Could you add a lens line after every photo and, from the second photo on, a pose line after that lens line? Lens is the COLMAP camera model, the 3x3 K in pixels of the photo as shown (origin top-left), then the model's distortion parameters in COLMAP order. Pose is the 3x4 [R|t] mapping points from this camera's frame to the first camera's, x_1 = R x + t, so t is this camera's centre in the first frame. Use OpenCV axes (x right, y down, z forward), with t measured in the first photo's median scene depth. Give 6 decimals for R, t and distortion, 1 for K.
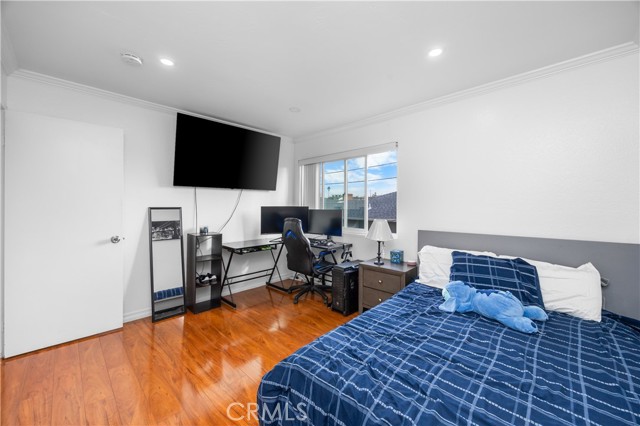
lens RADIAL K [[248.8, 0, 320.0], [0, 248.8, 209.6], [0, 0, 1]] dist [-0.001070, 0.000038]
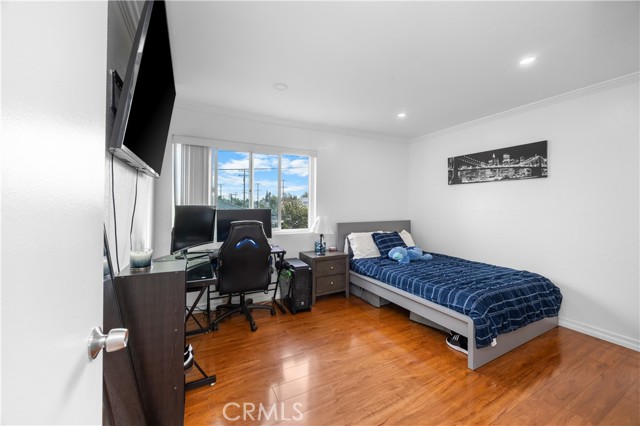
lens RADIAL K [[248.8, 0, 320.0], [0, 248.8, 209.6], [0, 0, 1]] dist [-0.001070, 0.000038]
pose [[0.334963, -0.013482, 0.942135, -0.828641], [0.014083, 0.999858, 0.009301, -0.002780], [-0.942126, 0.010152, 0.335105, 0.599128]]
